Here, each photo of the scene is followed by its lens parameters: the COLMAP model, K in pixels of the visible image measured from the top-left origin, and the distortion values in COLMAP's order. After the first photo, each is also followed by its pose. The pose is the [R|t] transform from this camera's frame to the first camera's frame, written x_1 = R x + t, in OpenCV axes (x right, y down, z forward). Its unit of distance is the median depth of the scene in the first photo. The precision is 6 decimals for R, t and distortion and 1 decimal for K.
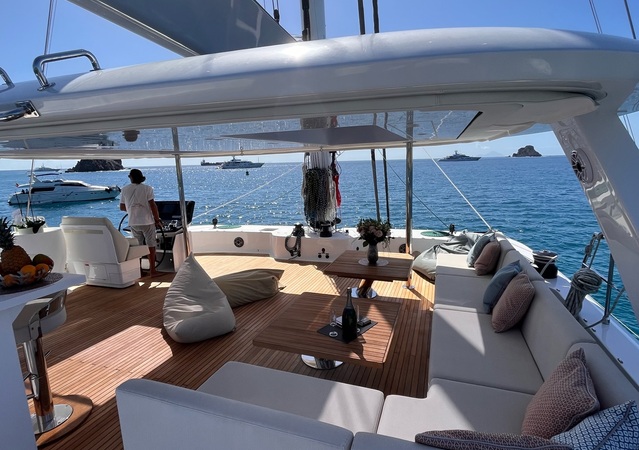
lens RADIAL K [[338.6, 0, 319.5], [0, 338.6, 225.0], [0, 0, 1]] dist [-0.001257, -0.000014]
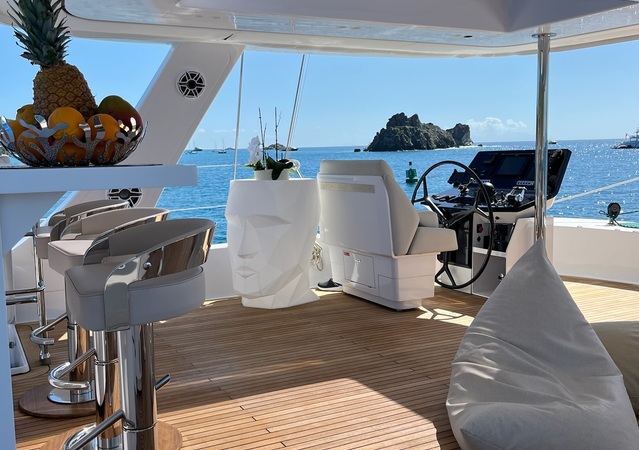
lens RADIAL K [[624.4, 0, 319.5], [0, 624.4, 225.0], [0, 0, 1]] dist [0.009915, 0.008981]
pose [[0.732894, 0.088225, -0.674598, -0.069784], [-0.120253, 0.992743, -0.000812, 0.078823], [0.669631, 0.081718, 0.738184, 0.253903]]
